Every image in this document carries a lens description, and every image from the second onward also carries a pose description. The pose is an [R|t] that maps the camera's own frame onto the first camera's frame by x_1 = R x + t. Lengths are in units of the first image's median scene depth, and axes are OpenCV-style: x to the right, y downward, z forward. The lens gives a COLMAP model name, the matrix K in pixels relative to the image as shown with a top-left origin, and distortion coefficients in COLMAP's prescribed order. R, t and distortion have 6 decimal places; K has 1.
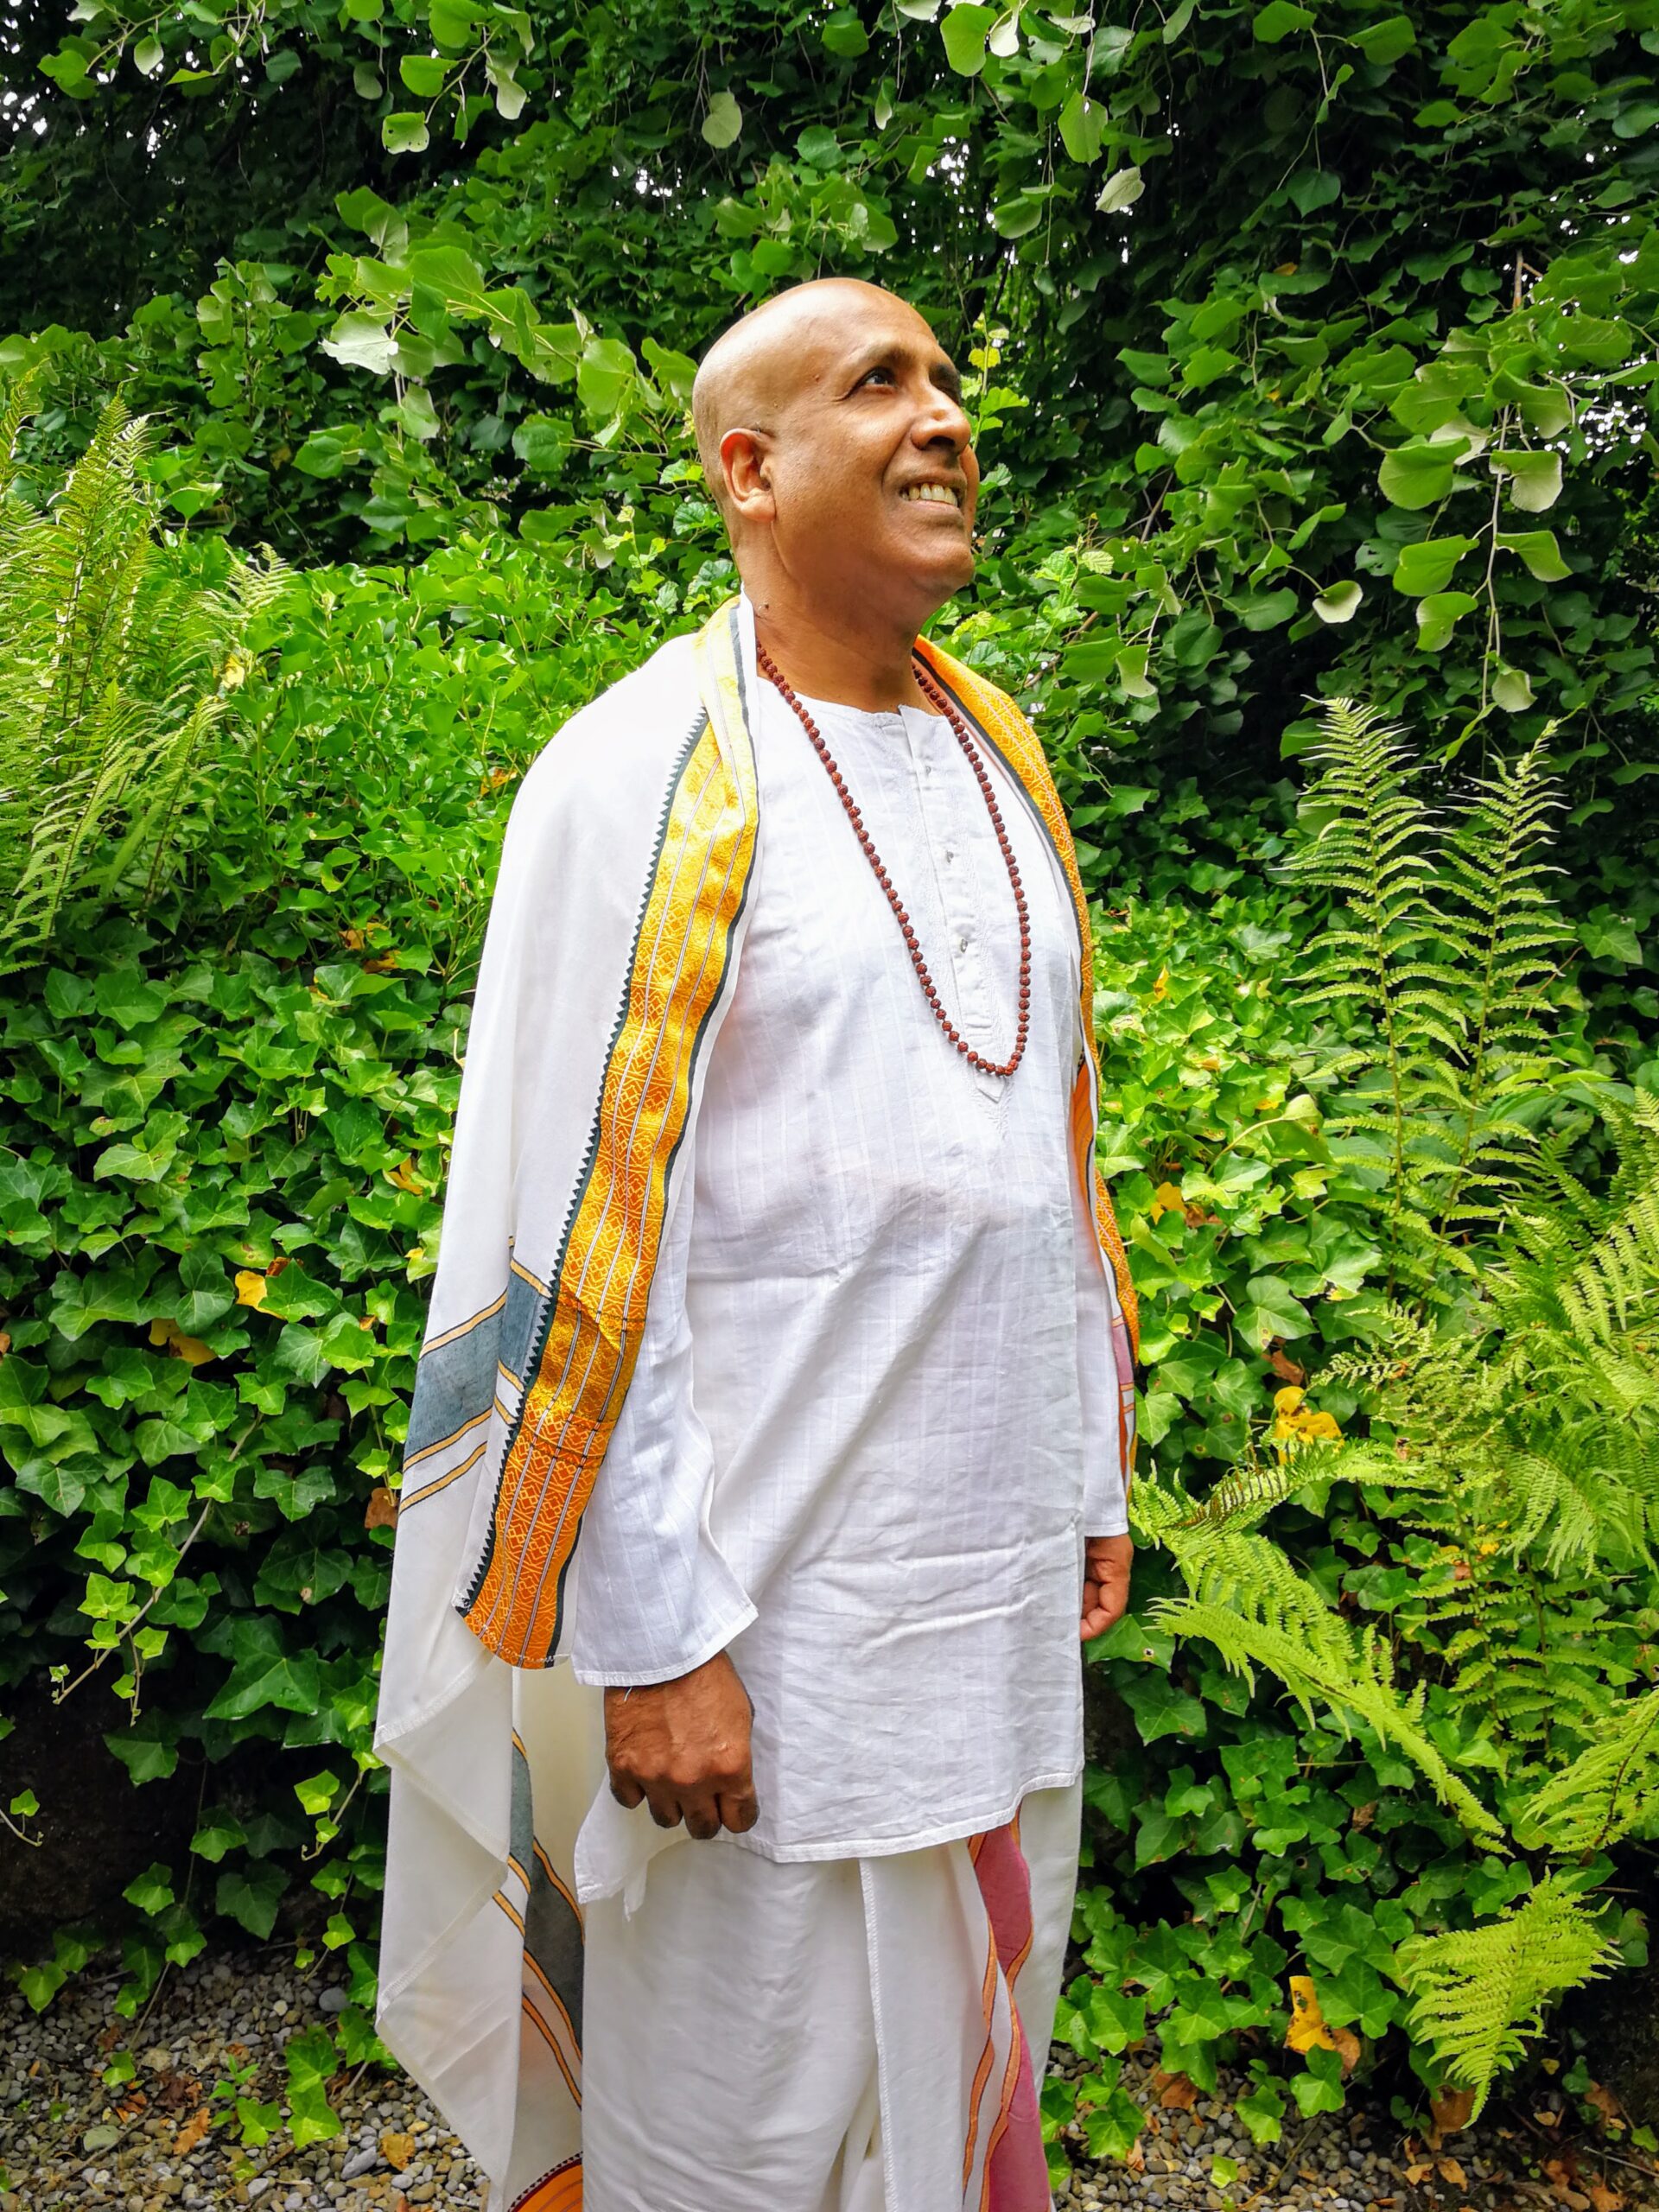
lens RADIAL K [[1734.4, 0, 829.5], [0, 1734.4, 1106.0], [0, 0, 1]] dist [-0.012241, -0.003540]
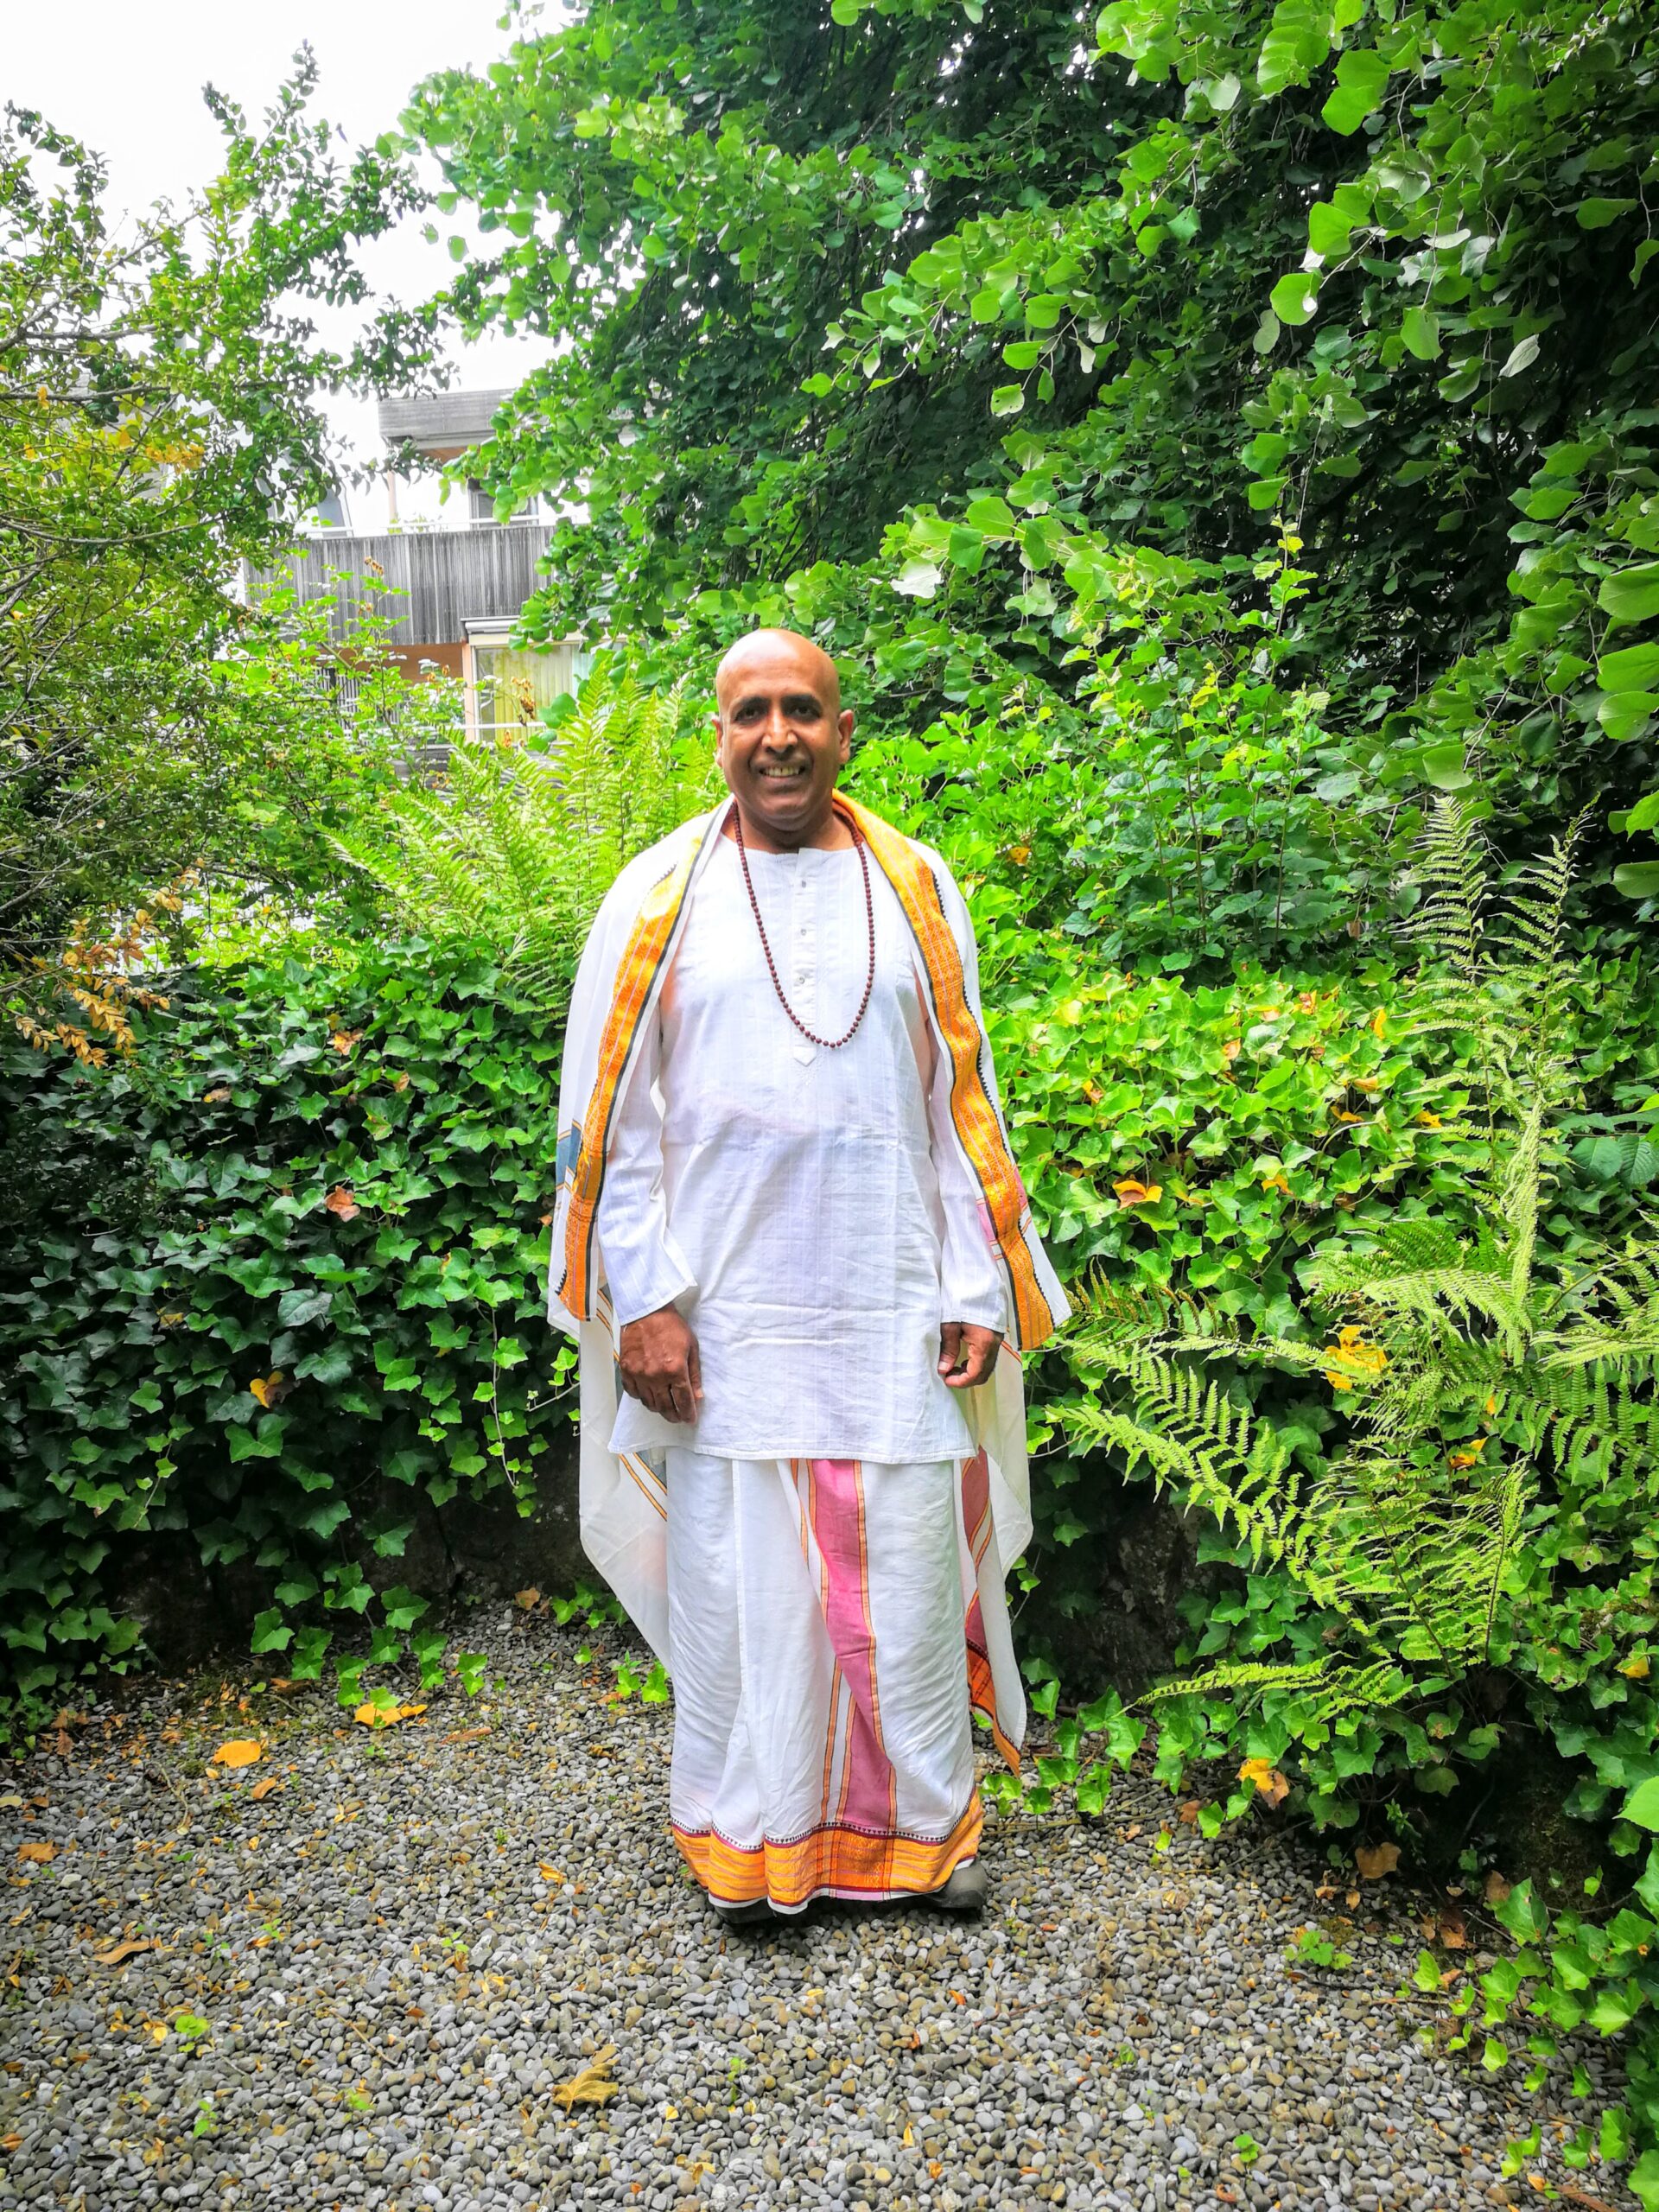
lens RADIAL K [[1732.0, 0, 829.5], [0, 1732.0, 1106.0], [0, 0, 1]] dist [0.008125, 0.003144]
pose [[0.861752, 0.024936, -0.506716, 0.573730], [-0.051598, 0.997920, -0.038643, 0.067920], [0.504699, 0.059446, 0.861246, -0.333526]]
